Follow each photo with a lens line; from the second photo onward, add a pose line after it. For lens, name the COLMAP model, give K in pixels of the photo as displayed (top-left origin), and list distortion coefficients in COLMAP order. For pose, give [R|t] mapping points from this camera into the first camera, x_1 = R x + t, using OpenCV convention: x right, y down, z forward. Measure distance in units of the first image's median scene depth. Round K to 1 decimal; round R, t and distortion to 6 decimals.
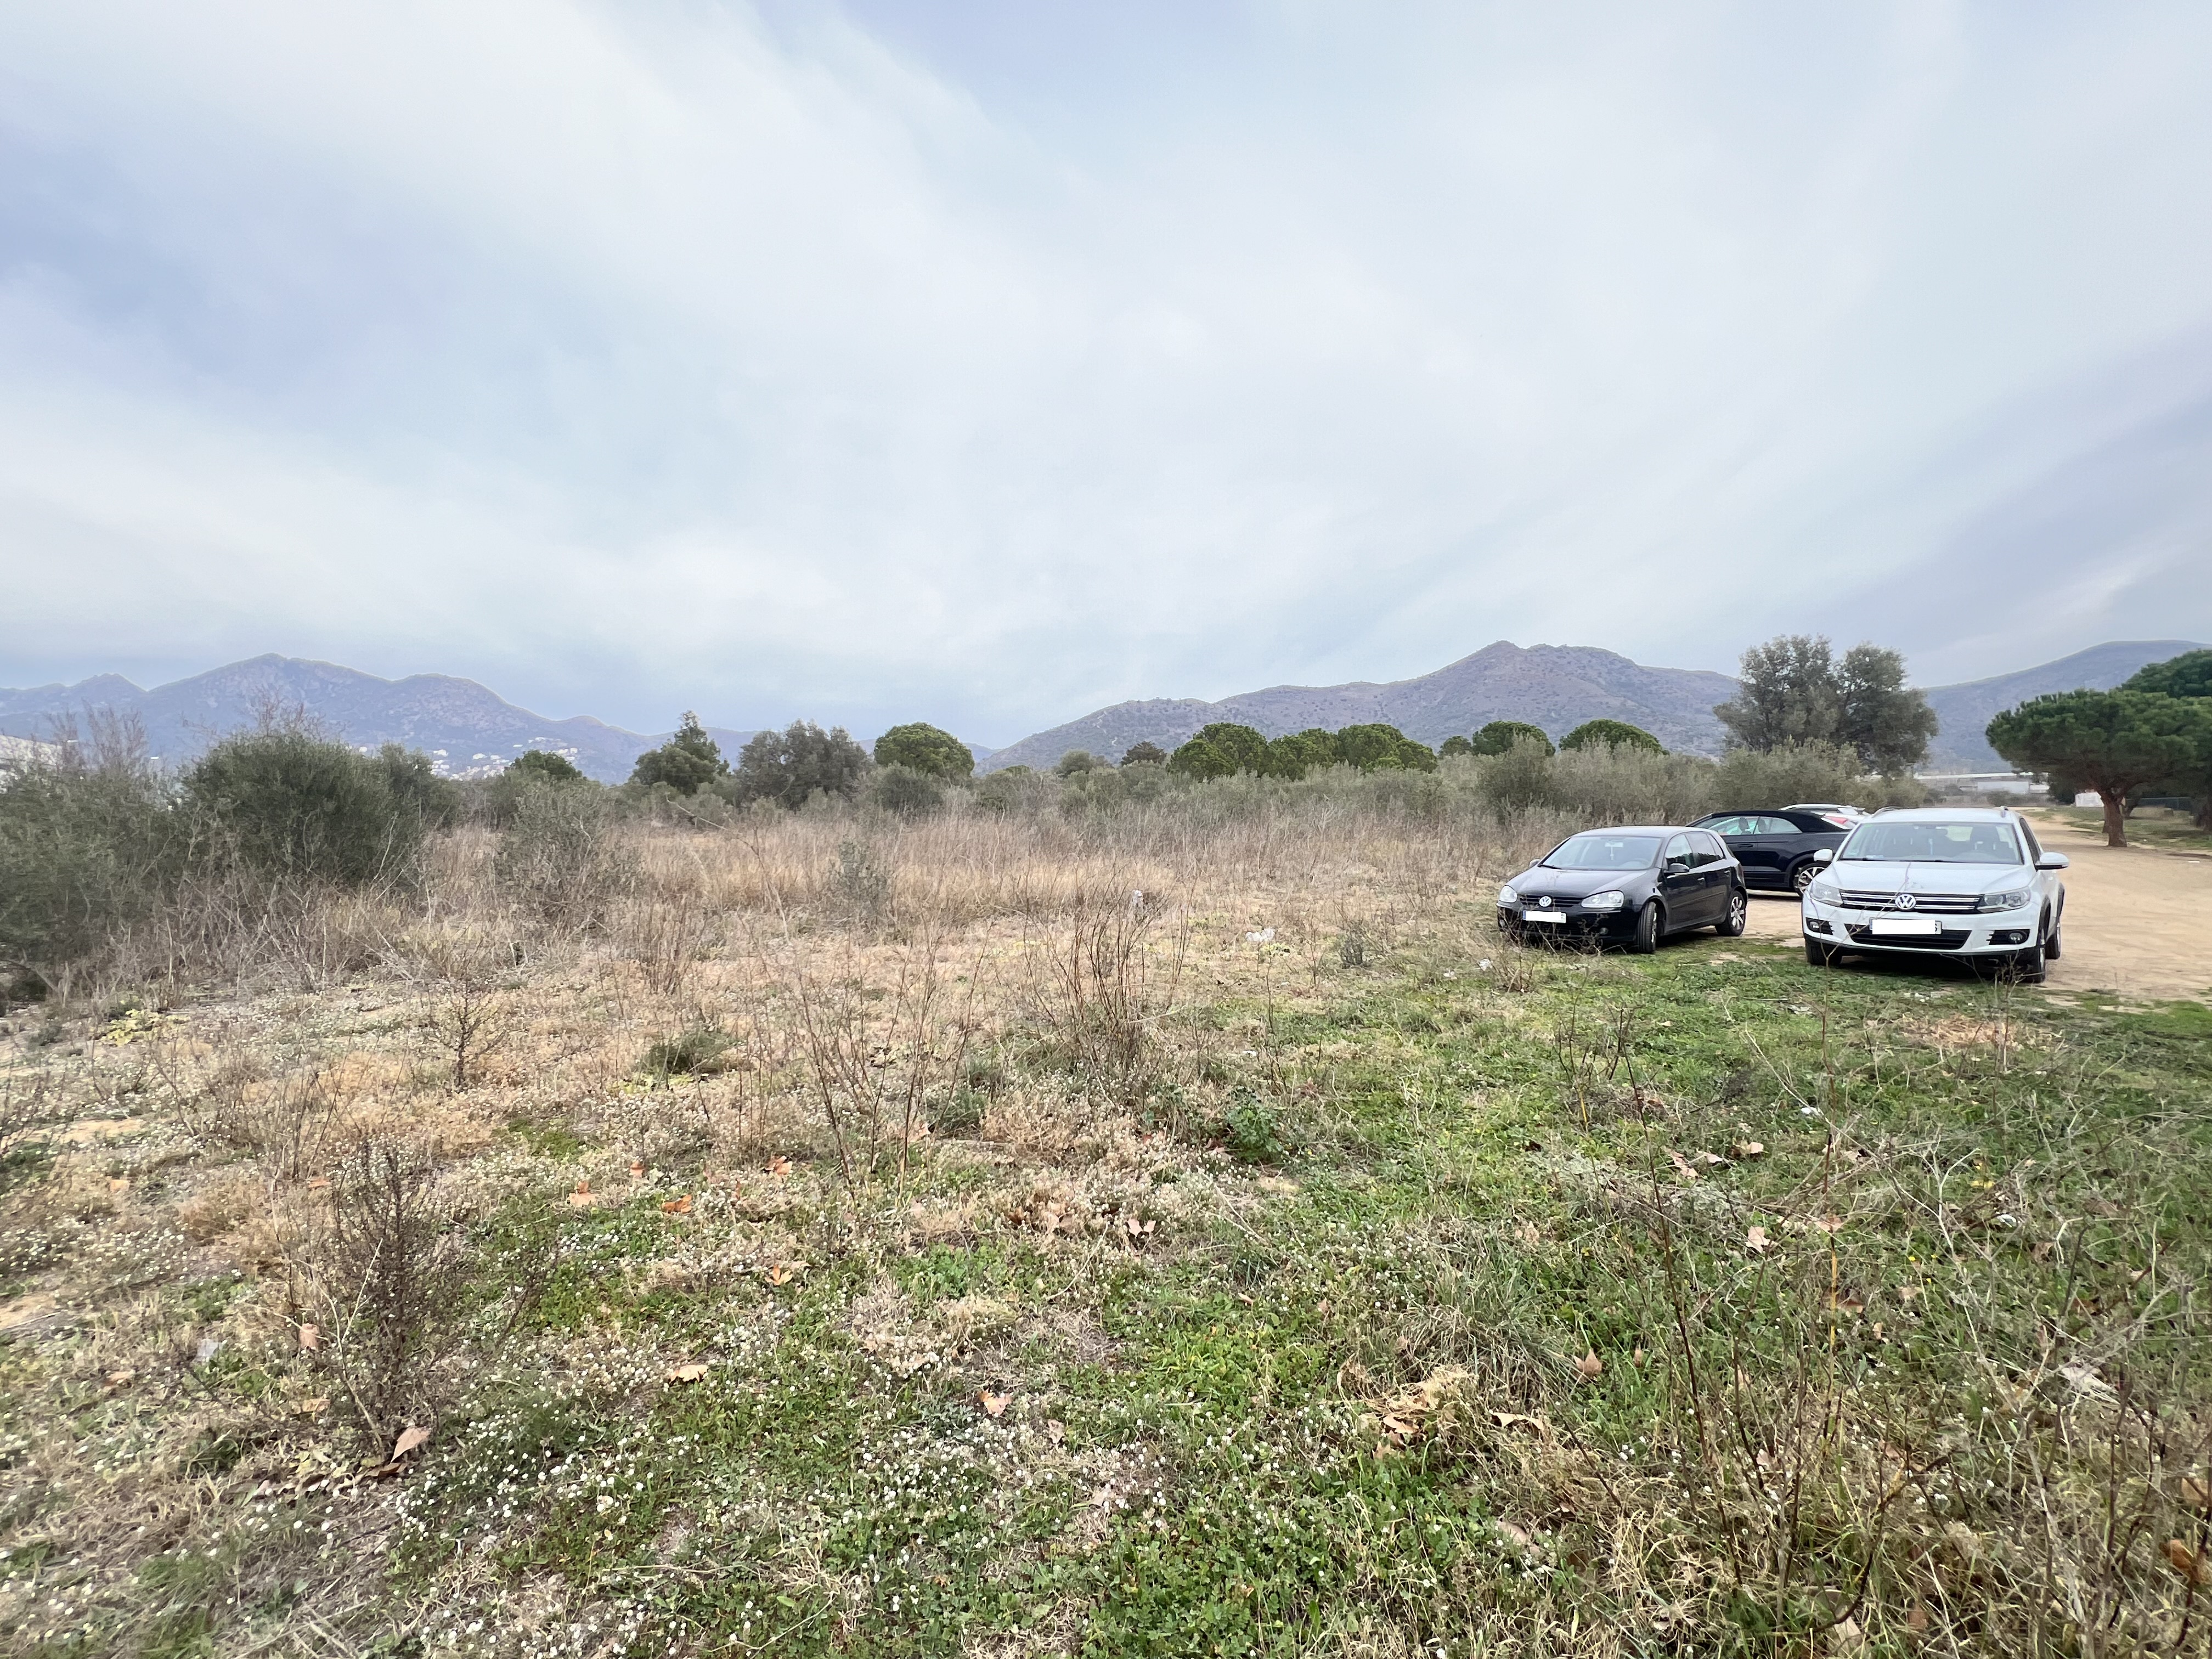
lens RADIAL K [[1016.9, 0, 1100.8], [0, 1016.9, 822.8], [0, 0, 1]] dist [-0.002634, 0.001117]
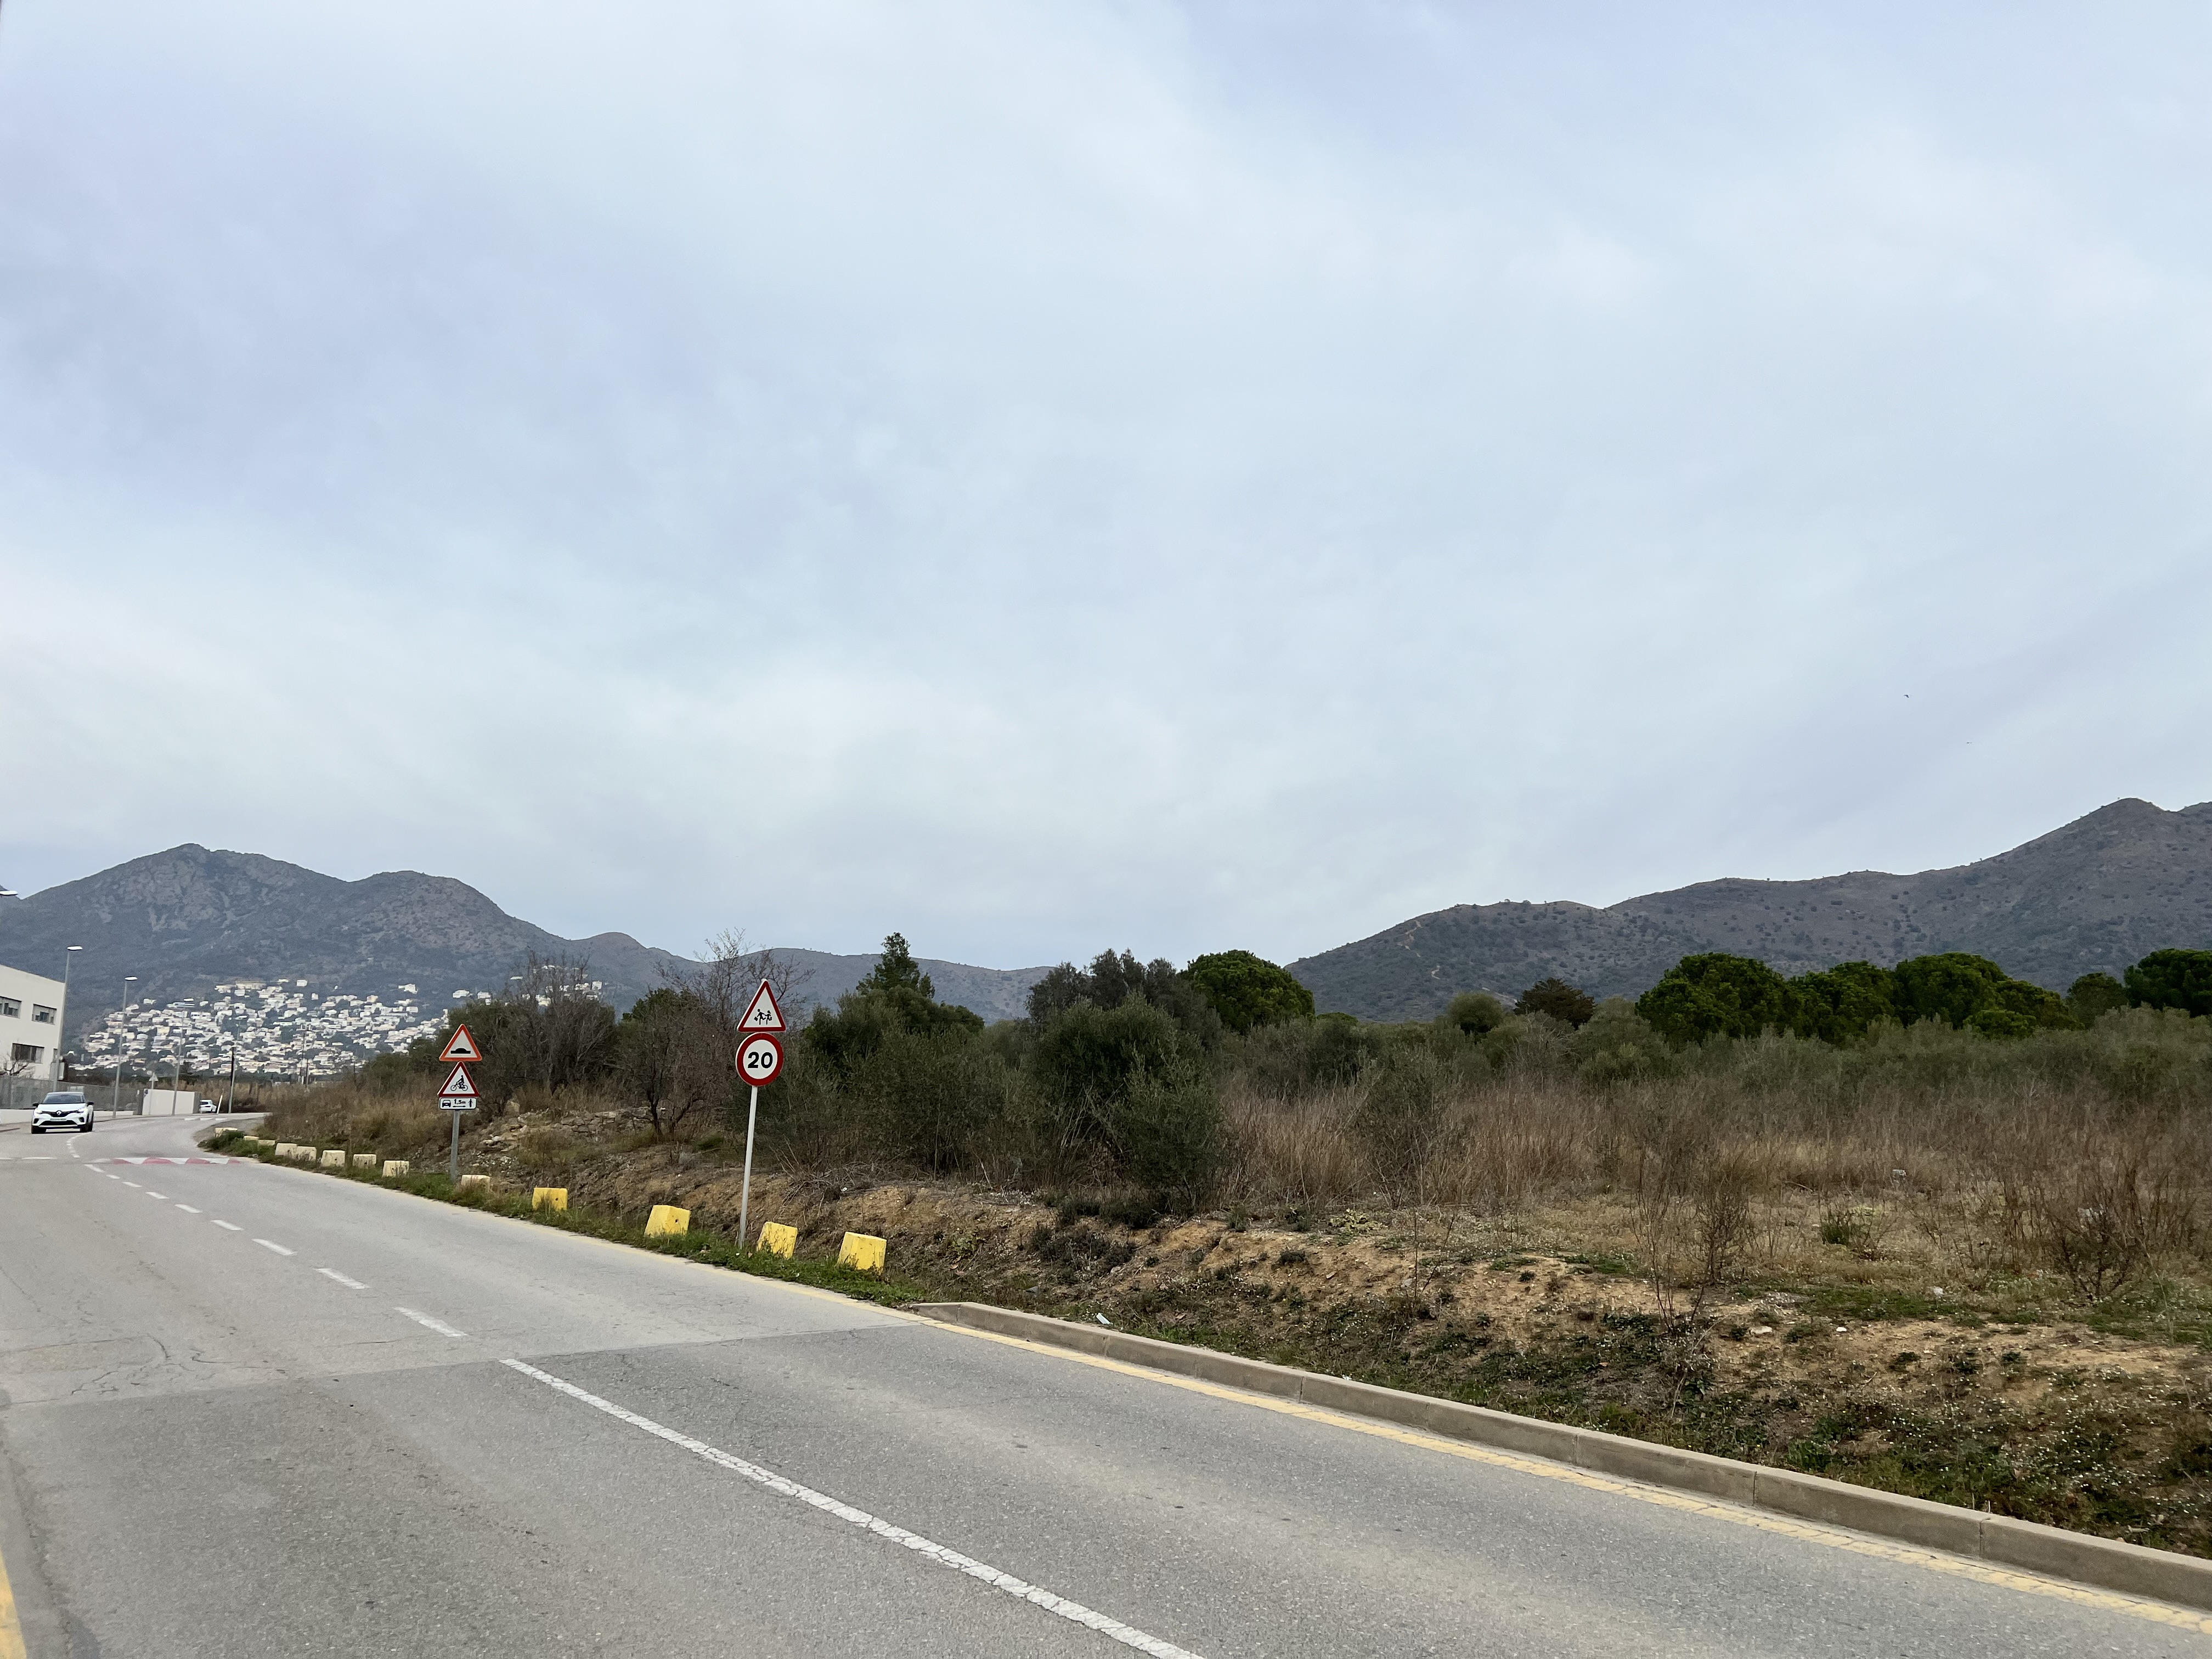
lens RADIAL K [[1653.2, 0, 1132.0], [0, 1653.2, 844.5], [0, 0, 1]] dist [0.068175, -0.069588]
pose [[0.986455, -0.010813, -0.163674, -0.454654], [-0.014787, 0.987899, -0.154390, 0.022172], [0.163363, 0.154719, 0.974359, -0.738281]]
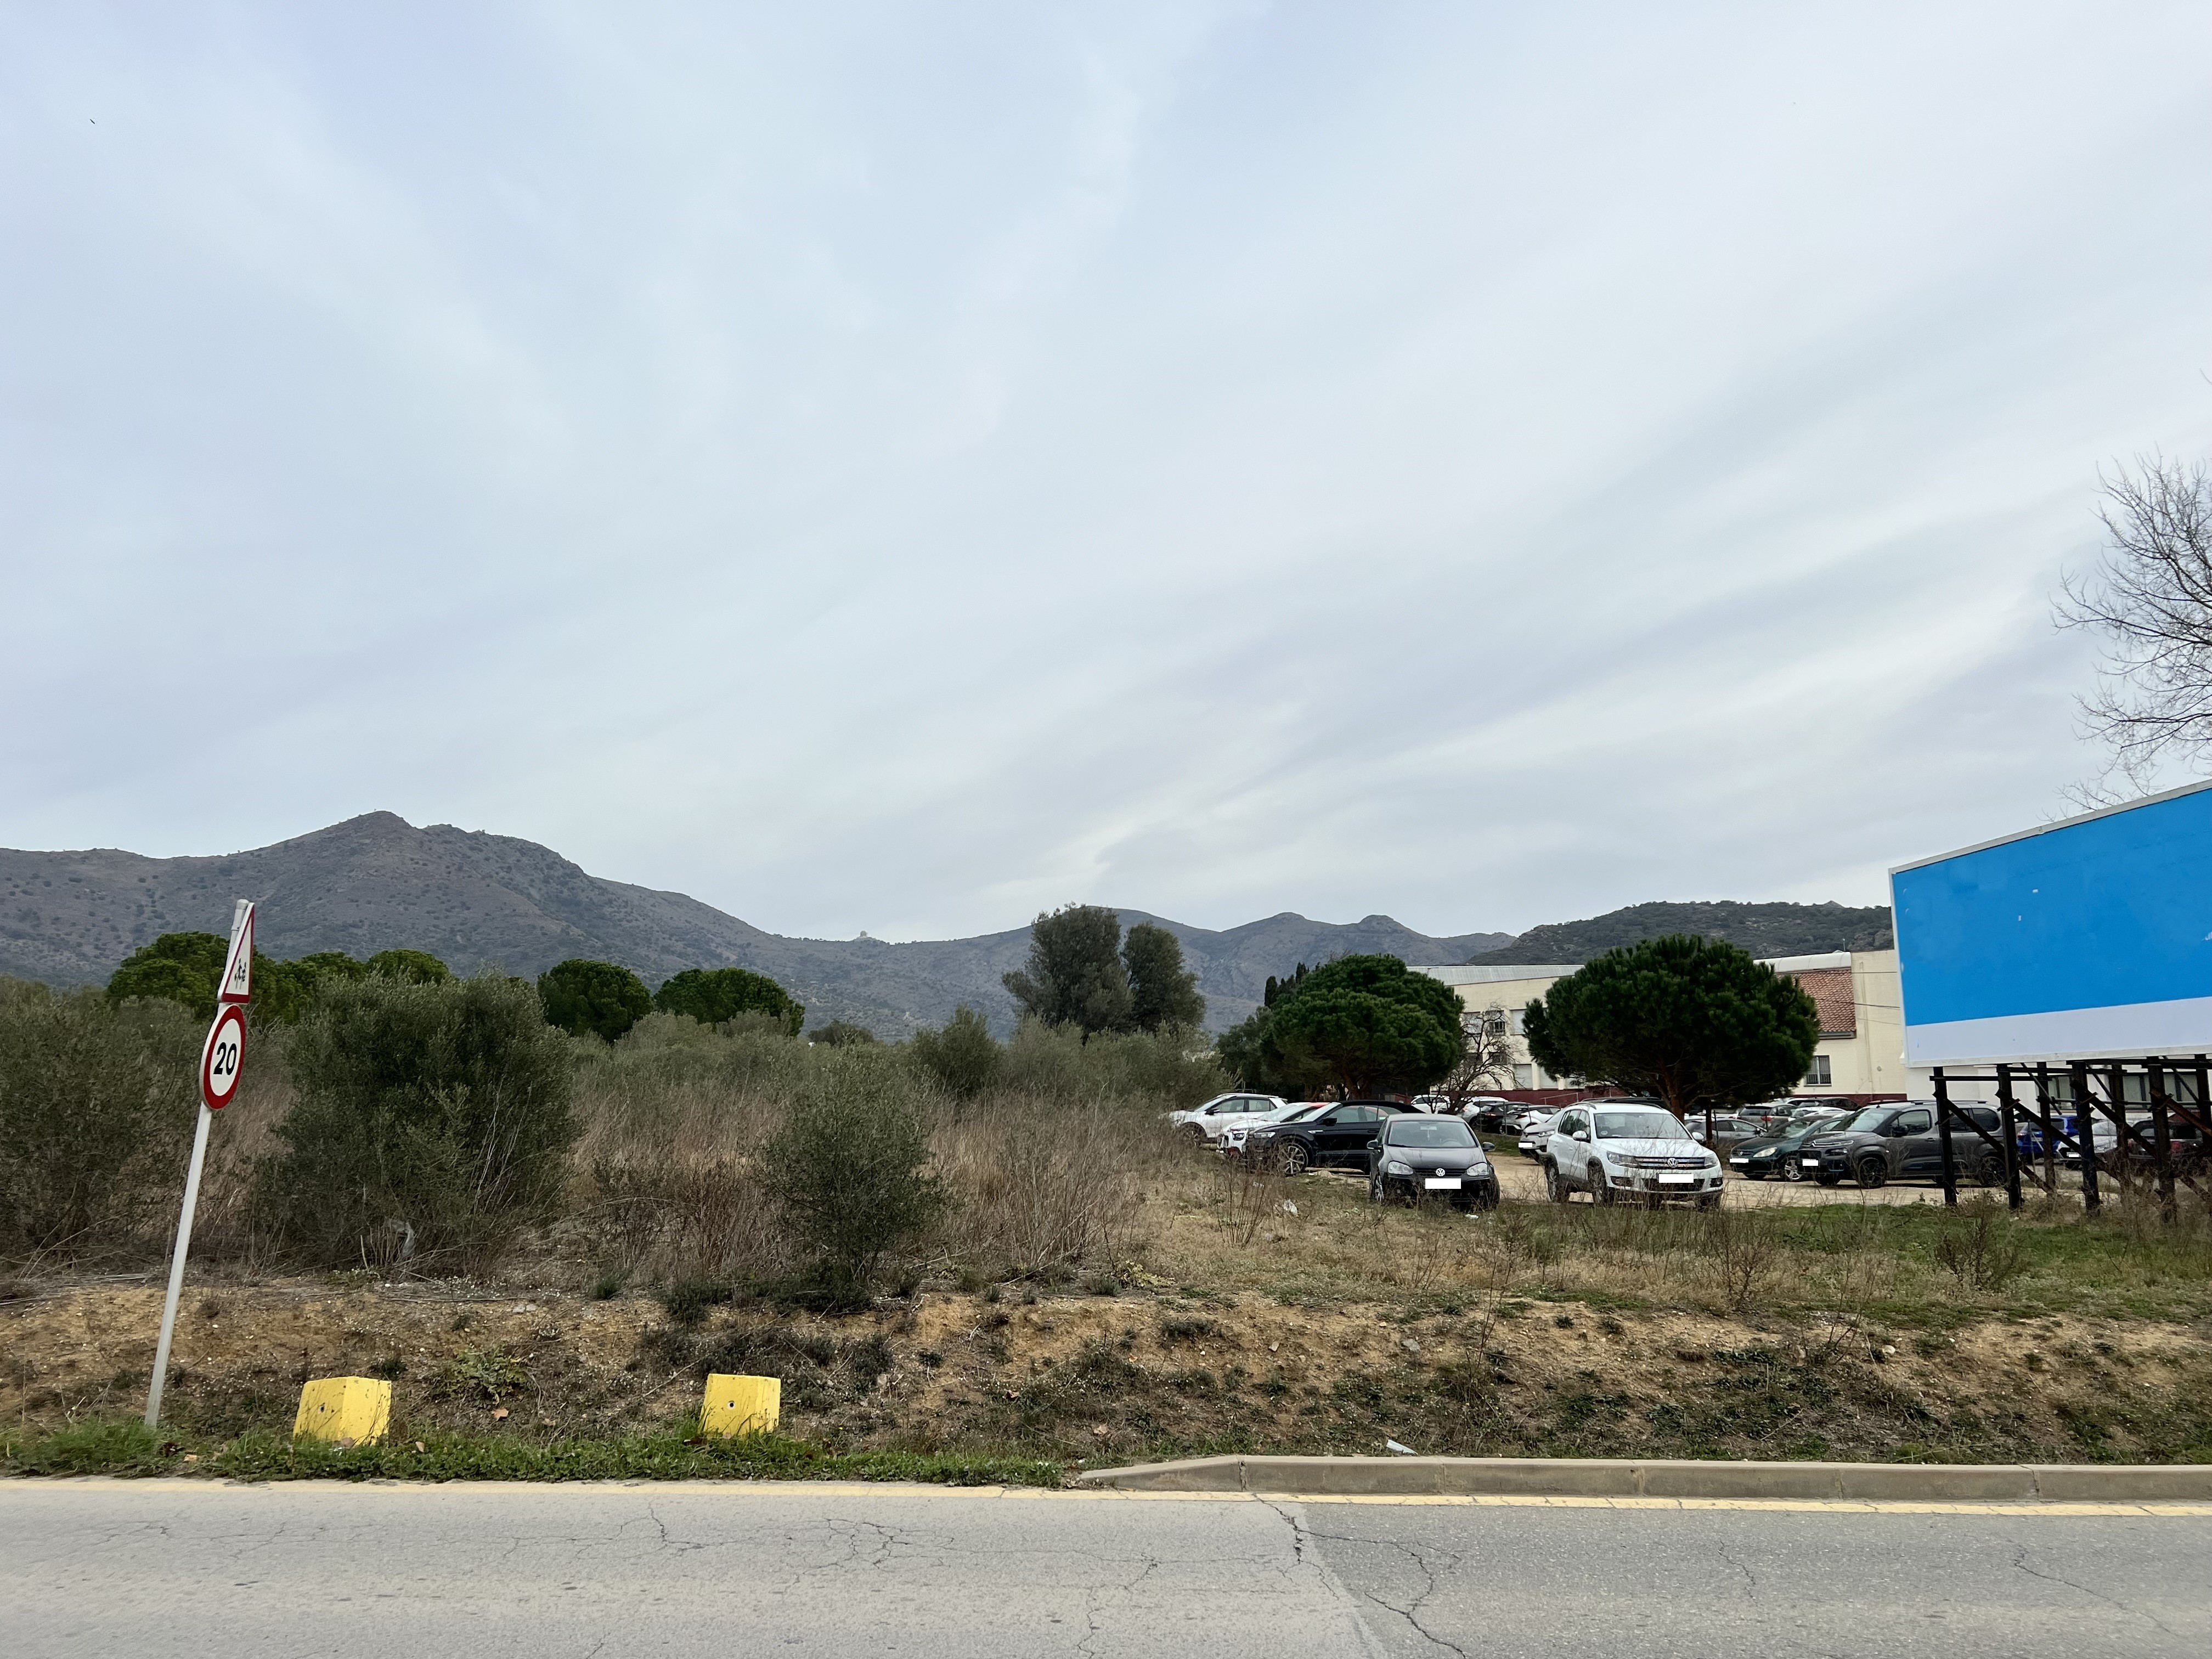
lens RADIAL K [[1653.2, 0, 1088.2], [0, 1653.2, 807.1], [0, 0, 1]] dist [0.068175, -0.069588]
pose [[0.705041, 0.136268, 0.695951, -1.241193], [-0.008546, 0.982926, -0.183801, 0.013304], [-0.709115, 0.123639, 0.694168, -0.179077]]
